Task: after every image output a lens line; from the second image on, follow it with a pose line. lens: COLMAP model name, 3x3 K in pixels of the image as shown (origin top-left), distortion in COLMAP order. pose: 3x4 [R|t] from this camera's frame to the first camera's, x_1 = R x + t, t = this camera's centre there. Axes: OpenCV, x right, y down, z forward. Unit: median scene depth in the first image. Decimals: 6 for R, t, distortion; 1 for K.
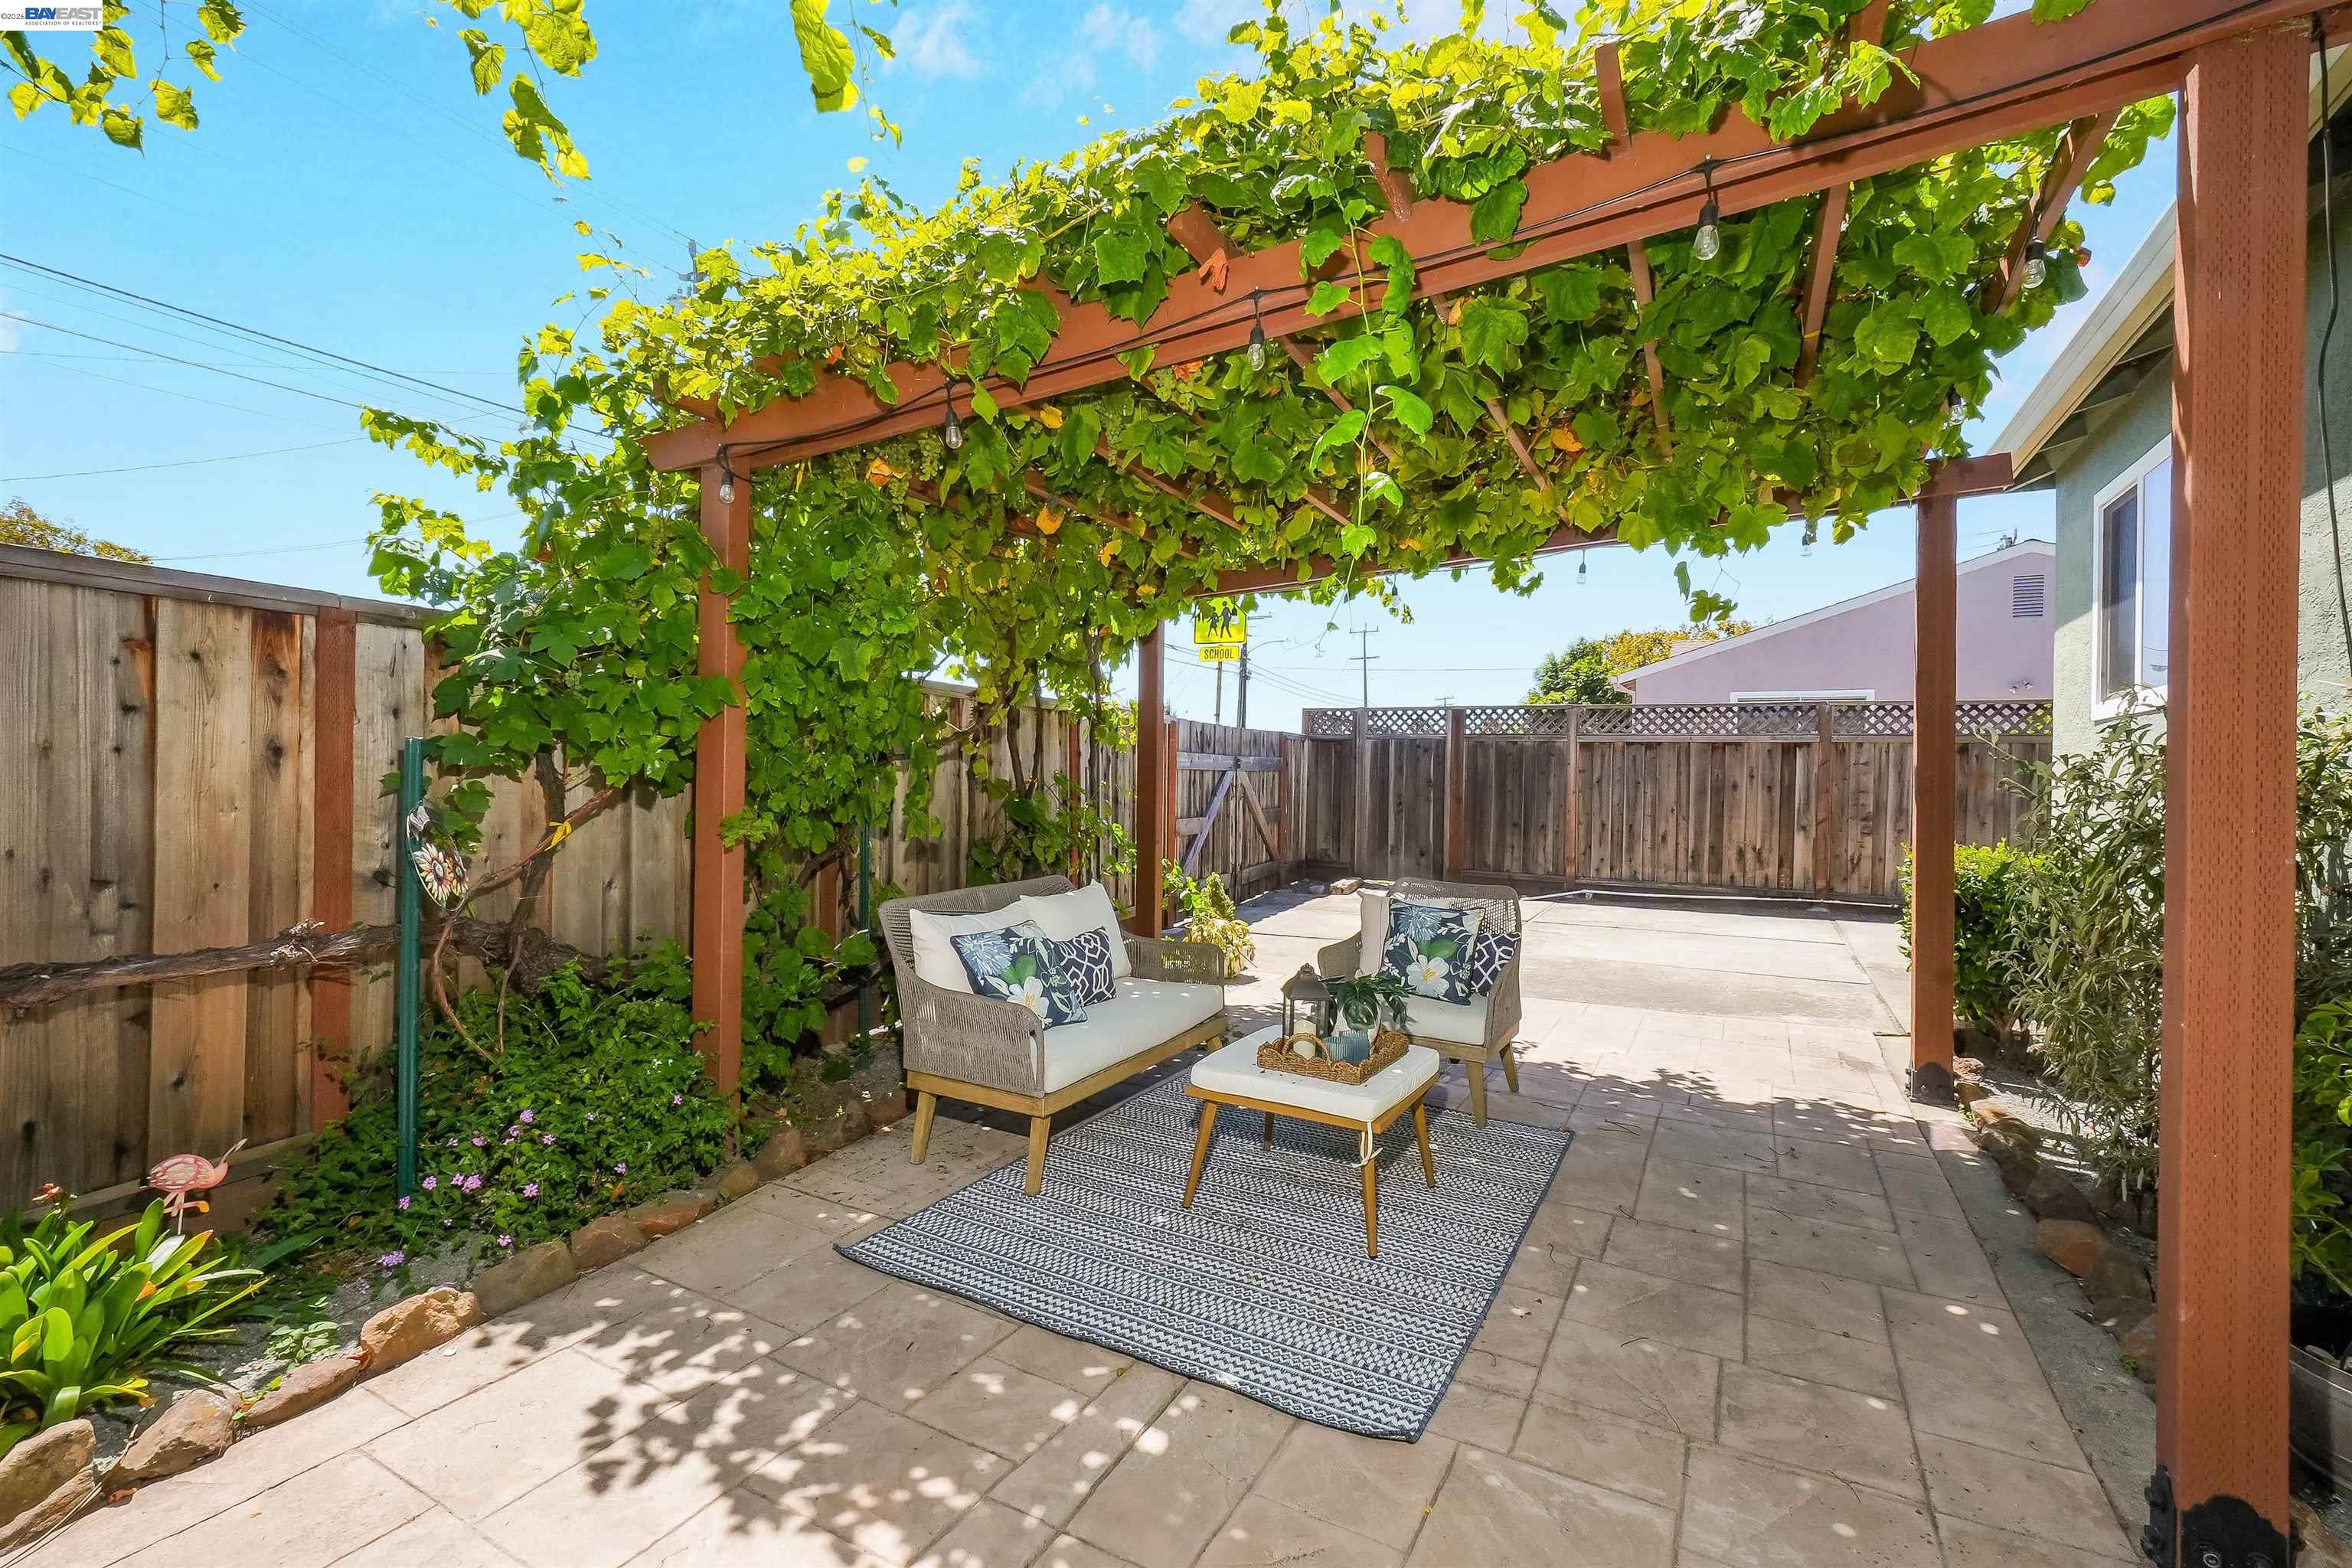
lens RADIAL K [[1026.3, 0, 1176.1], [0, 1026.3, 773.5], [0, 0, 1]] dist [-0.002608, 0.000816]
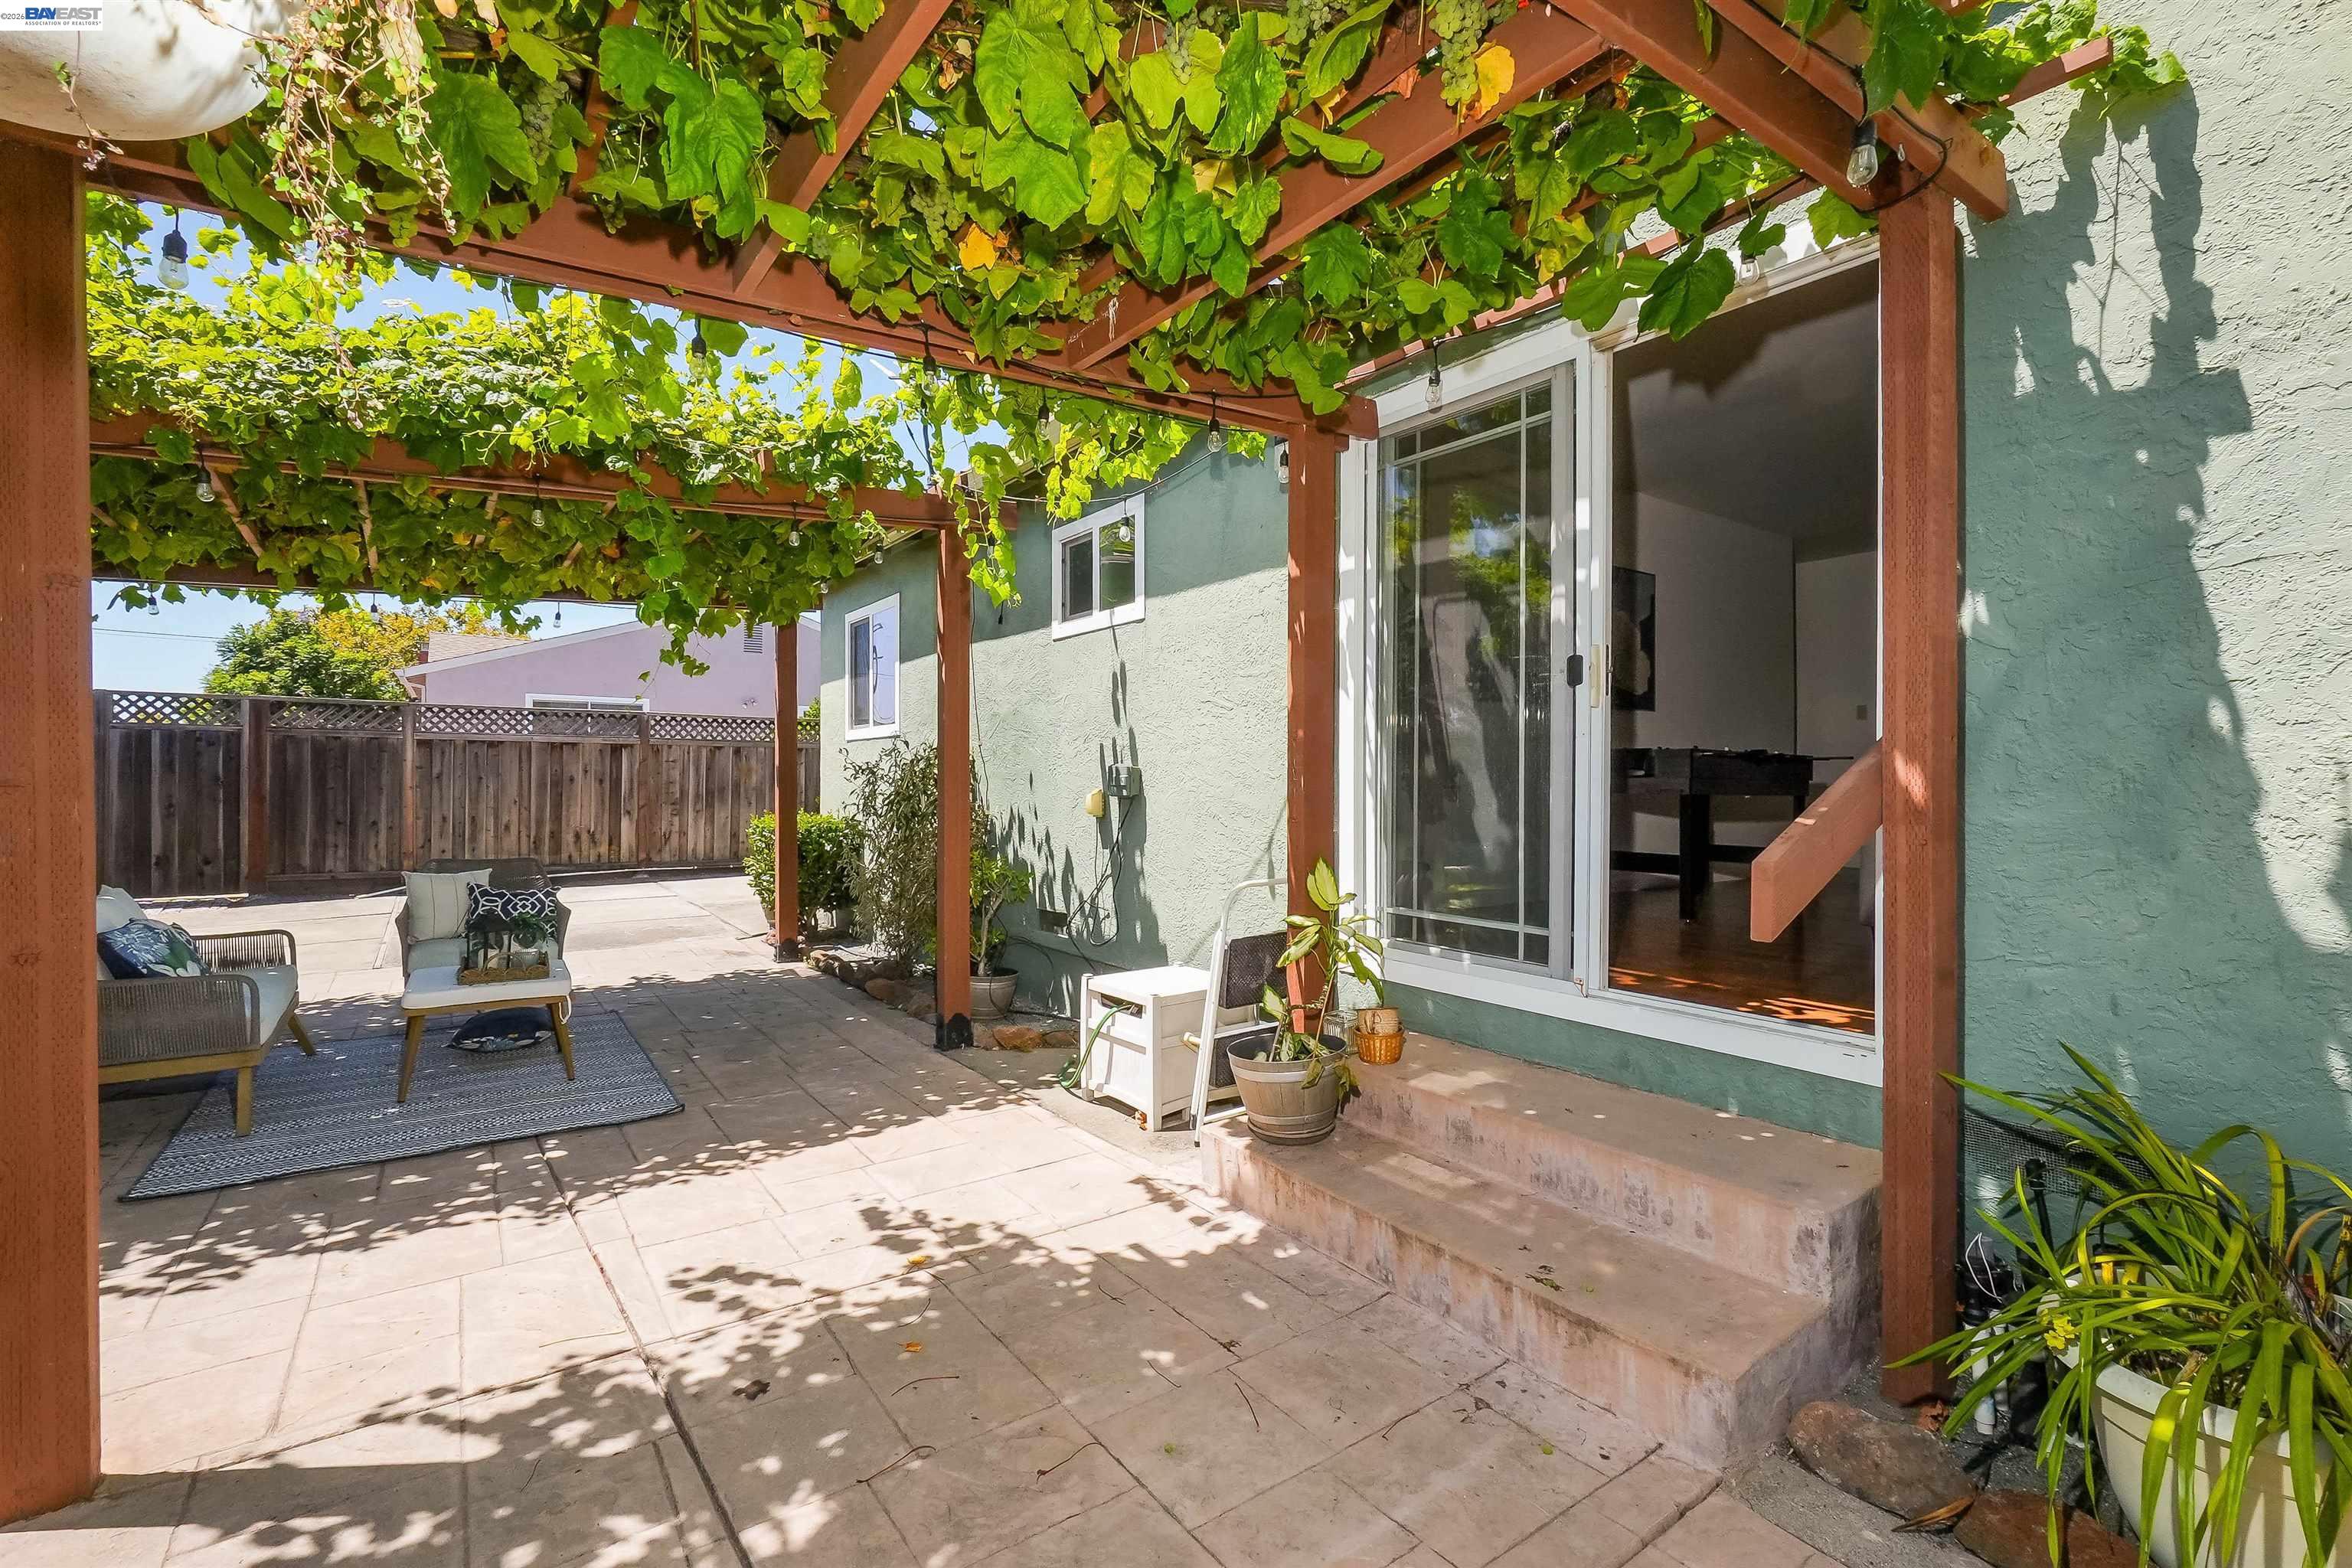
lens RADIAL K [[1034.1, 0, 1182.8], [0, 1034.1, 791.5], [0, 0, 1]] dist [-0.004656, -0.000099]
pose [[0.427344, -0.023031, 0.903796, -0.243873], [0.001762, 0.999695, 0.024642, -0.002308], [-0.904088, -0.008938, 0.427254, -0.153030]]
